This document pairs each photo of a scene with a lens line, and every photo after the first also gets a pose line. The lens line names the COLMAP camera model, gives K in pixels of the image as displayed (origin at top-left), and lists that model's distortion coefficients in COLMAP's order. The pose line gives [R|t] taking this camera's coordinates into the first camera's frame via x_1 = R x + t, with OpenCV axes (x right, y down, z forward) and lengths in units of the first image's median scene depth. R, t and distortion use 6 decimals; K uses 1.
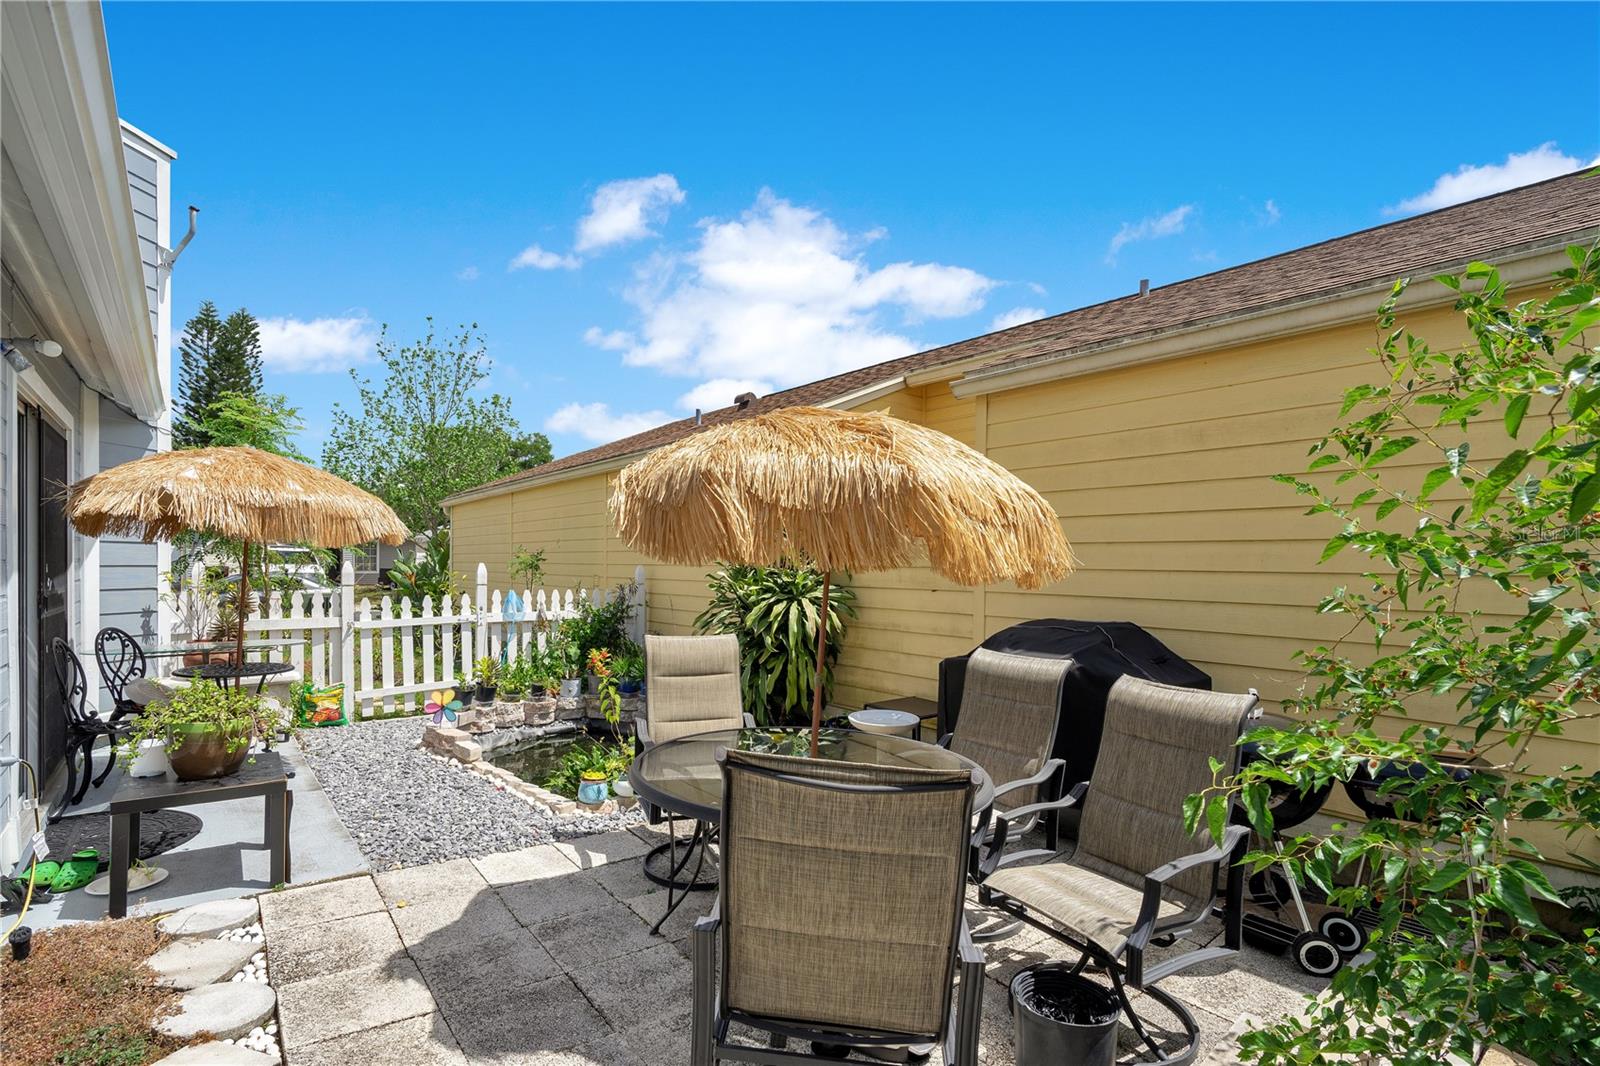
lens RADIAL K [[750.3, 0, 797.5], [0, 750.3, 563.9], [0, 0, 1]] dist [-0.017514, 0.000721]
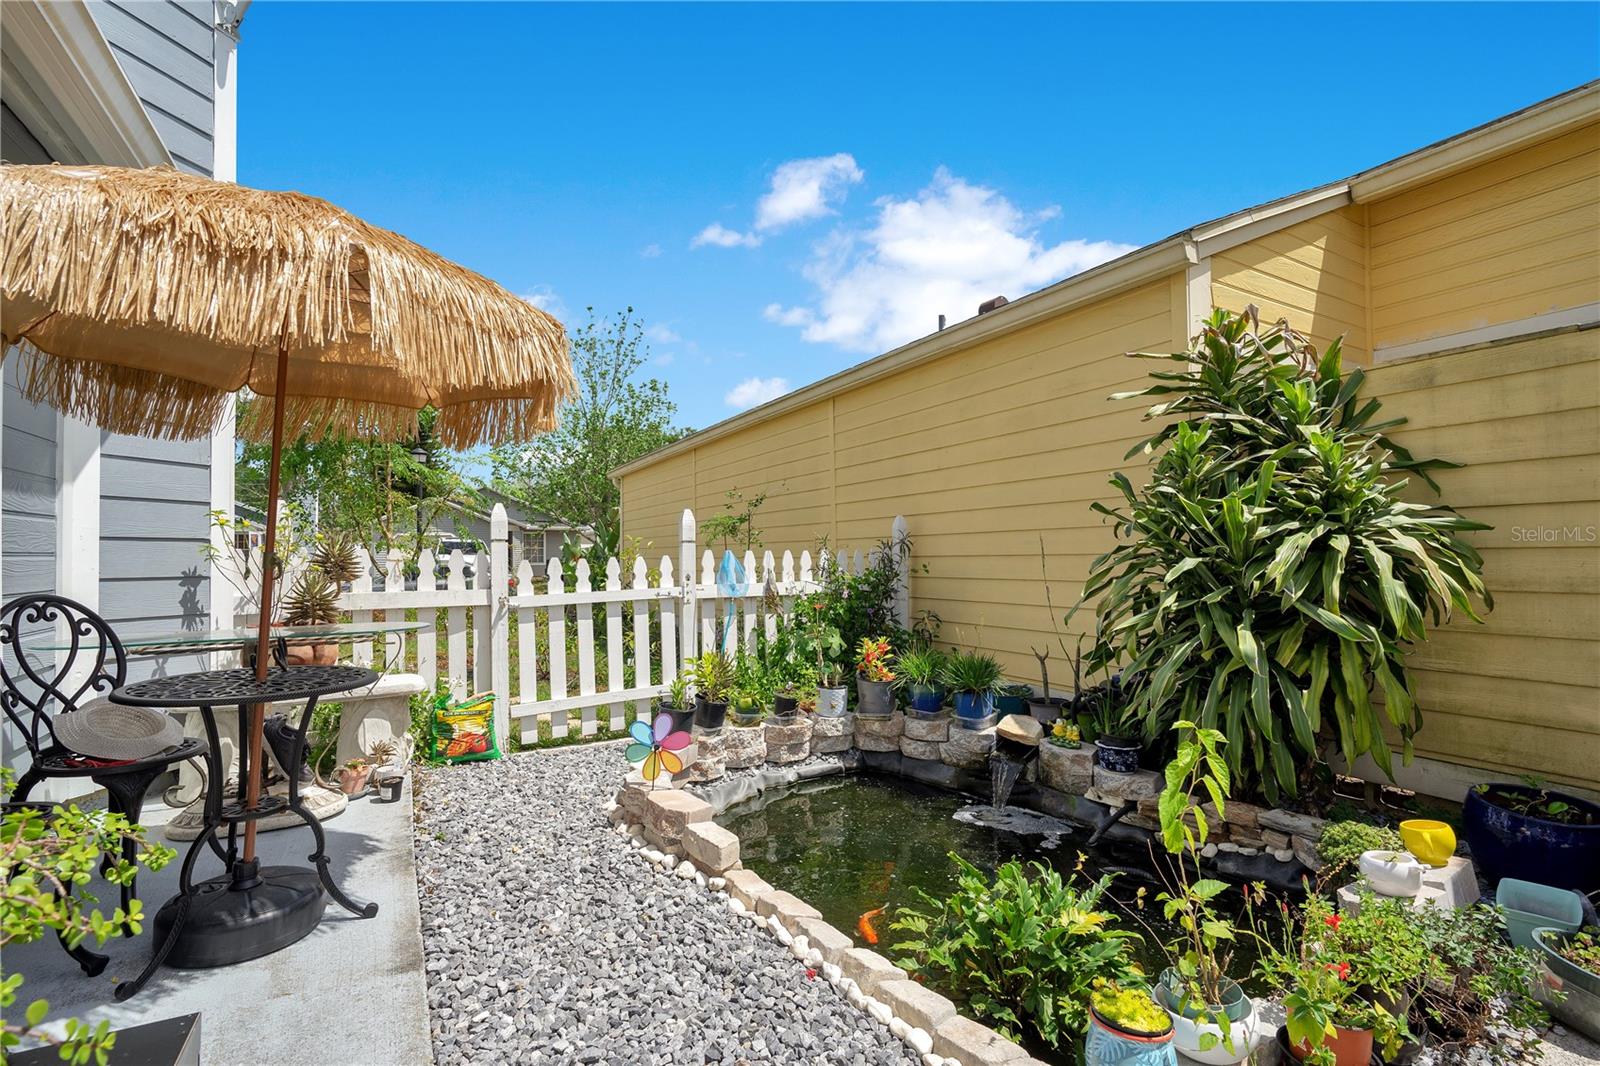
lens RADIAL K [[727.3, 0, 794.5], [0, 727.3, 537.1], [0, 0, 1]] dist [-0.011534, 0.001172]
pose [[0.983337, -0.024878, -0.180079, -0.231725], [0.019925, 0.999373, -0.029263, 0.048456], [0.180695, 0.025187, 0.983217, 0.416592]]
